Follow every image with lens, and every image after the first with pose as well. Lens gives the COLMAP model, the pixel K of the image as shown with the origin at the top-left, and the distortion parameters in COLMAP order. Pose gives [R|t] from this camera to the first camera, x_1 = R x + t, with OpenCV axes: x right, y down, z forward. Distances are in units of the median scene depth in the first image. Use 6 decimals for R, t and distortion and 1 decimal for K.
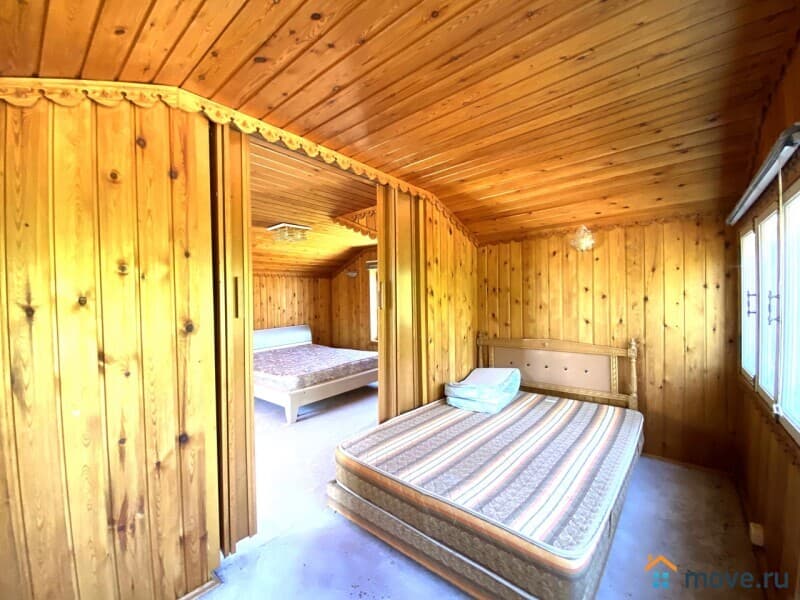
lens RADIAL K [[326.6, 0, 405.9], [0, 326.6, 295.9], [0, 0, 1]] dist [0.007513, -0.012491]
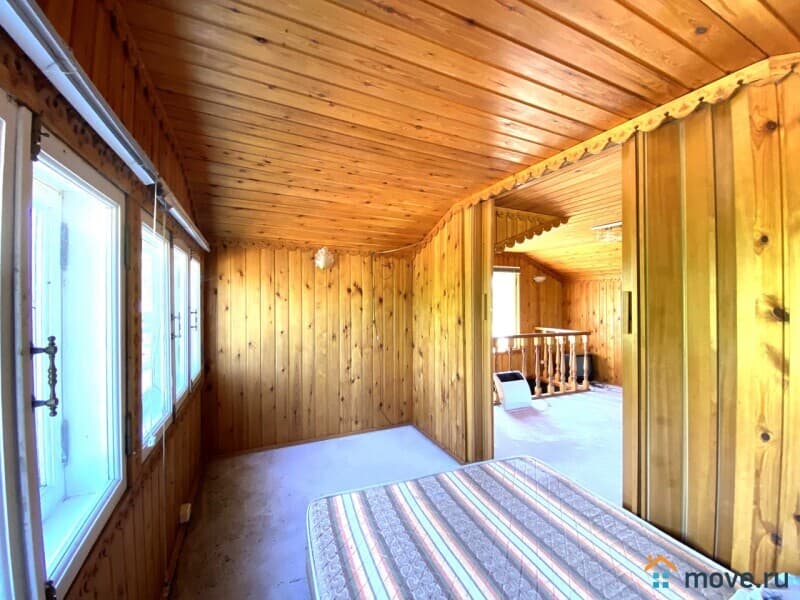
lens RADIAL K [[326.6, 0, 406.4], [0, 326.6, 300.0], [0, 0, 1]] dist [0.007513, -0.012491]
pose [[-0.420611, 0.016303, -0.907095, 1.075543], [-0.011457, 0.999663, 0.023279, -0.064256], [0.907169, 0.020184, -0.420283, 1.315394]]
